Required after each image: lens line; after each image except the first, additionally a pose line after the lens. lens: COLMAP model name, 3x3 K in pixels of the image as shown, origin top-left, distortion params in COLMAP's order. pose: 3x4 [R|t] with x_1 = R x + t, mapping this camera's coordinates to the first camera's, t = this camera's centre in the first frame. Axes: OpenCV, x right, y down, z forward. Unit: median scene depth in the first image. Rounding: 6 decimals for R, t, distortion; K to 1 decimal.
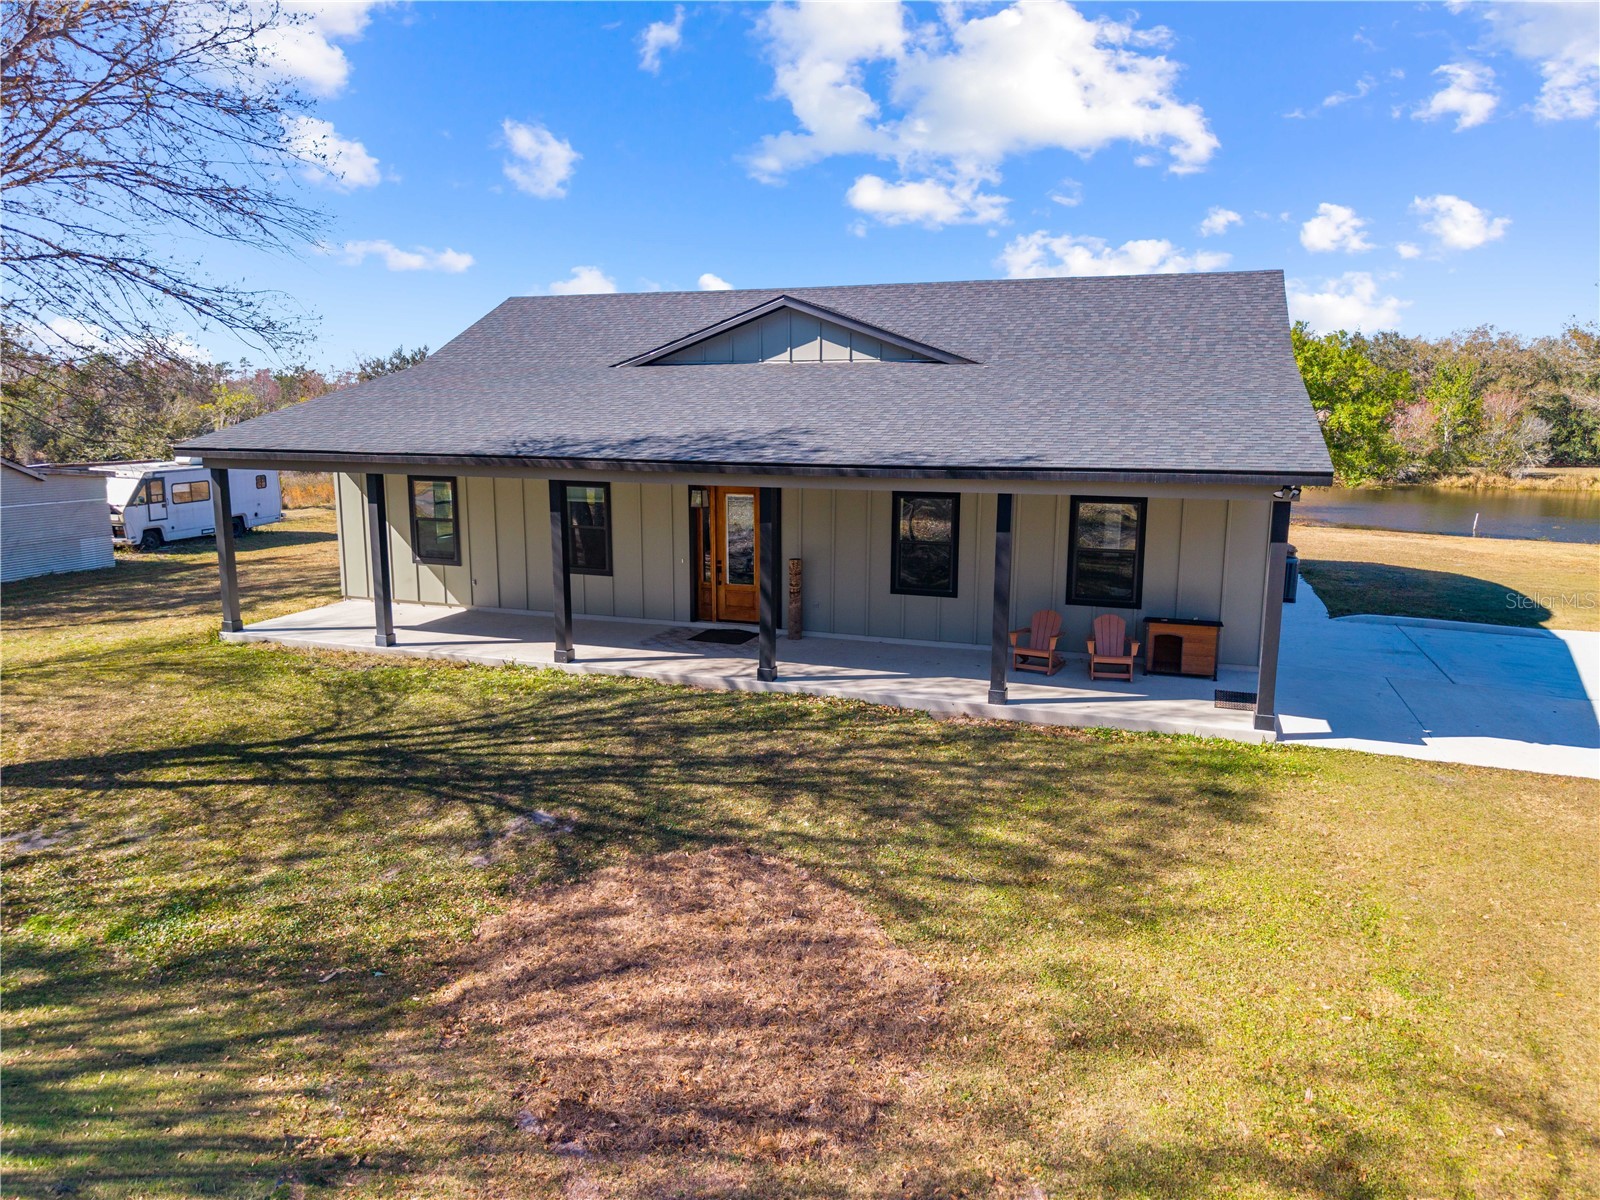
lens RADIAL K [[1102.7, 0, 807.8], [0, 1102.7, 593.8], [0, 0, 1]] dist [0.009700, -0.013280]
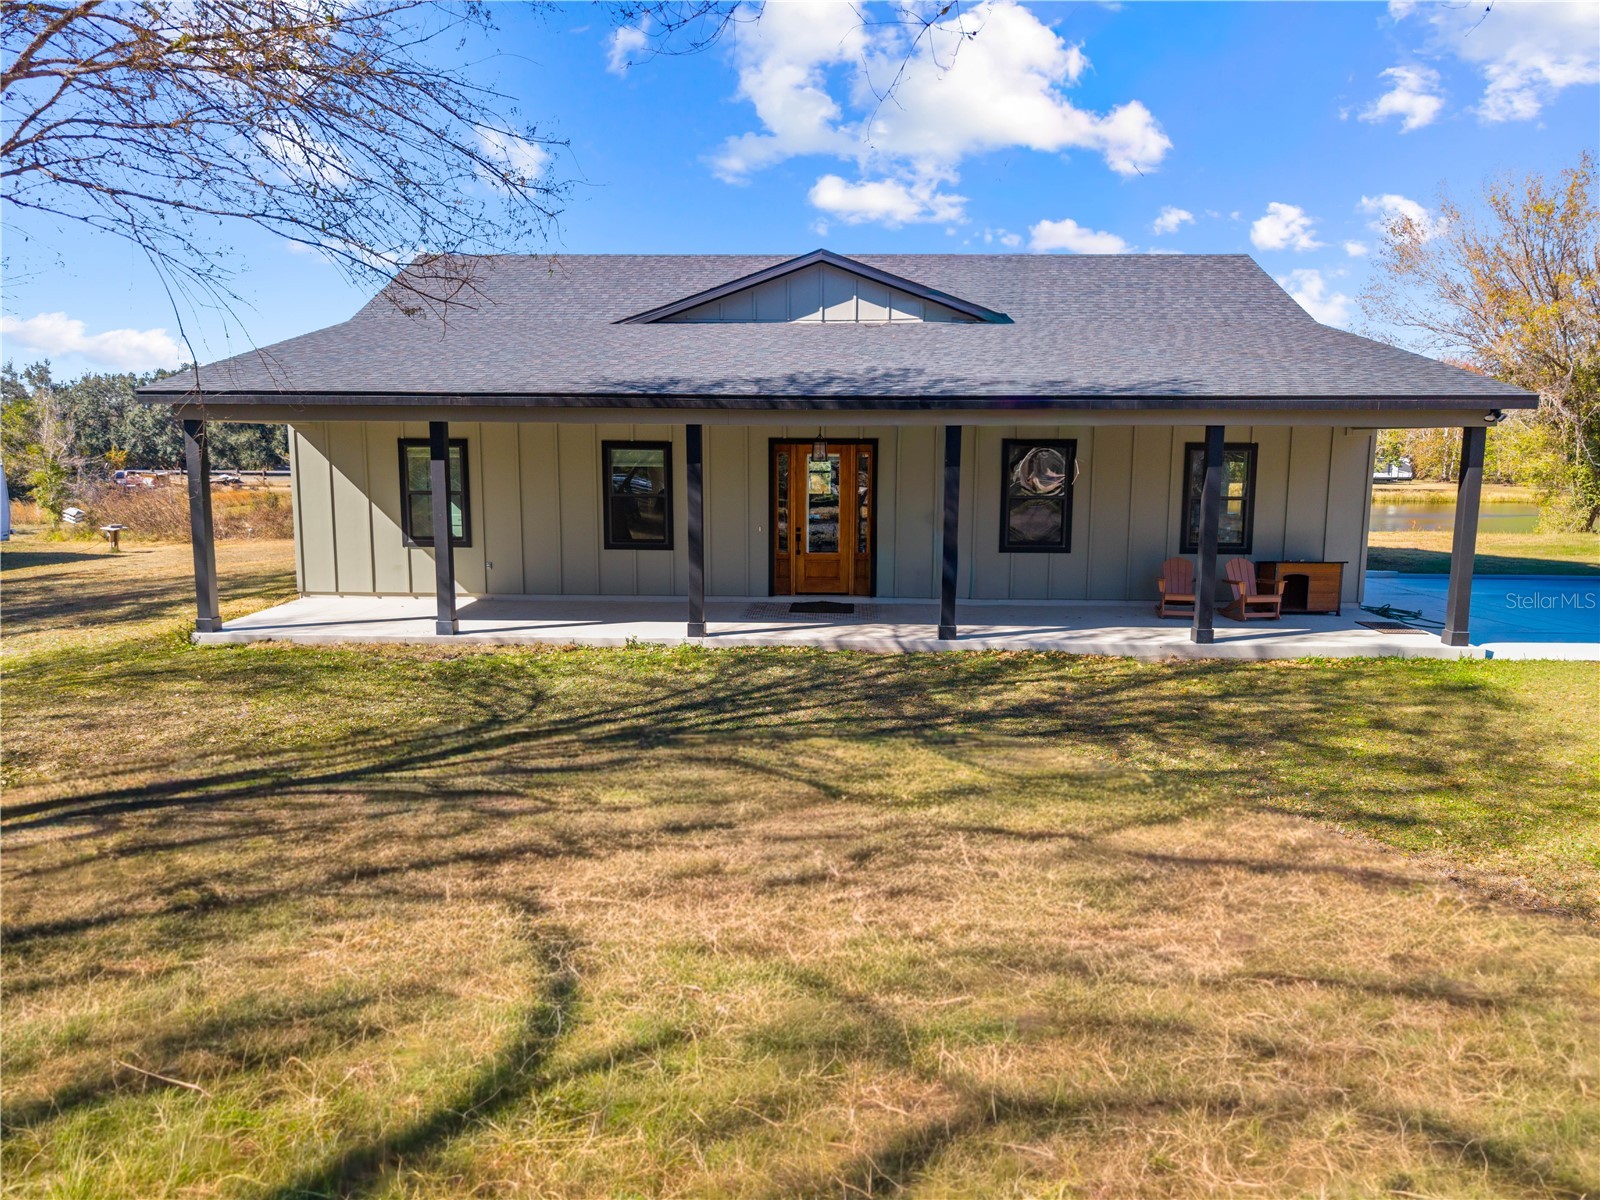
lens RADIAL K [[1102.7, 0, 801.4], [0, 1102.7, 599.3], [0, 0, 1]] dist [0.009700, -0.013280]
pose [[0.958445, -0.043922, 0.281876, -0.329487], [0.049744, 0.998670, -0.013528, 0.041542], [-0.280907, 0.026988, 0.959355, 0.112922]]
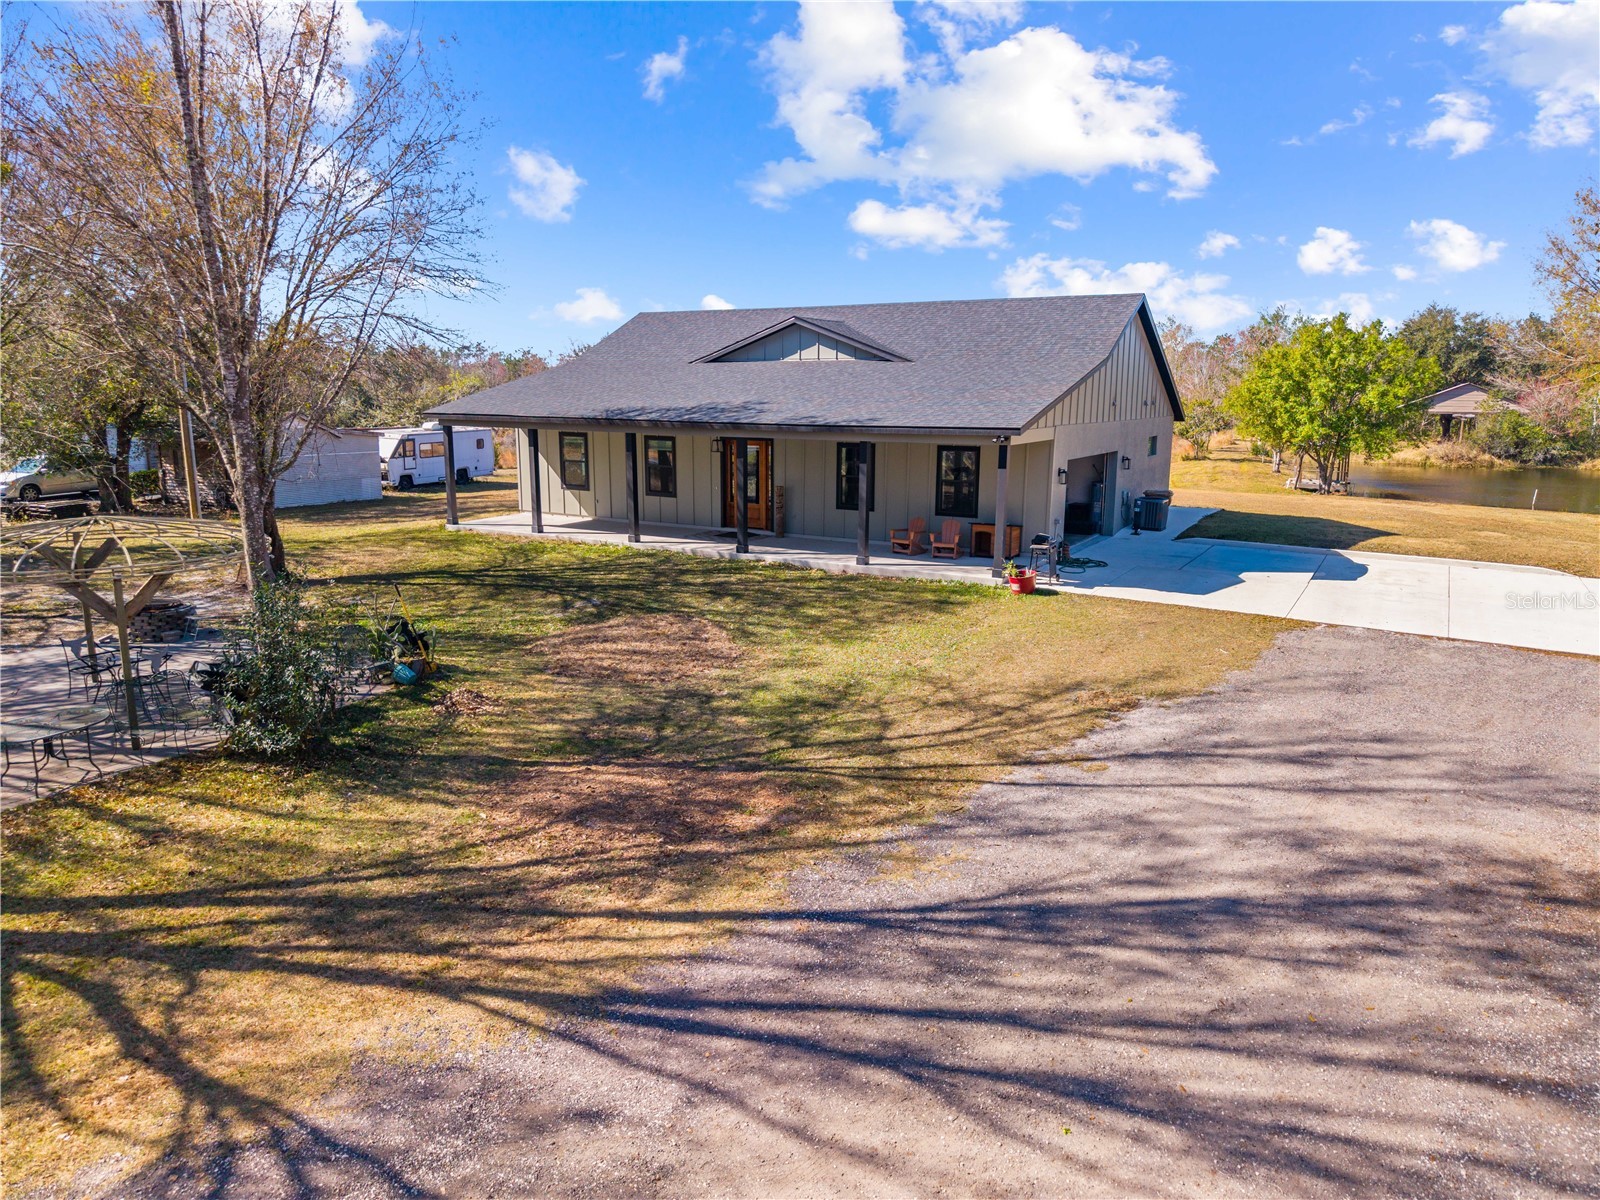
lens RADIAL K [[1102.7, 0, 796.2], [0, 1102.7, 599.9], [0, 0, 1]] dist [0.009700, -0.013280]
pose [[0.981799, 0.036651, -0.186351, 0.289254], [-0.032531, 0.999155, 0.025118, 0.084975], [0.187114, -0.018598, 0.982162, -0.517337]]
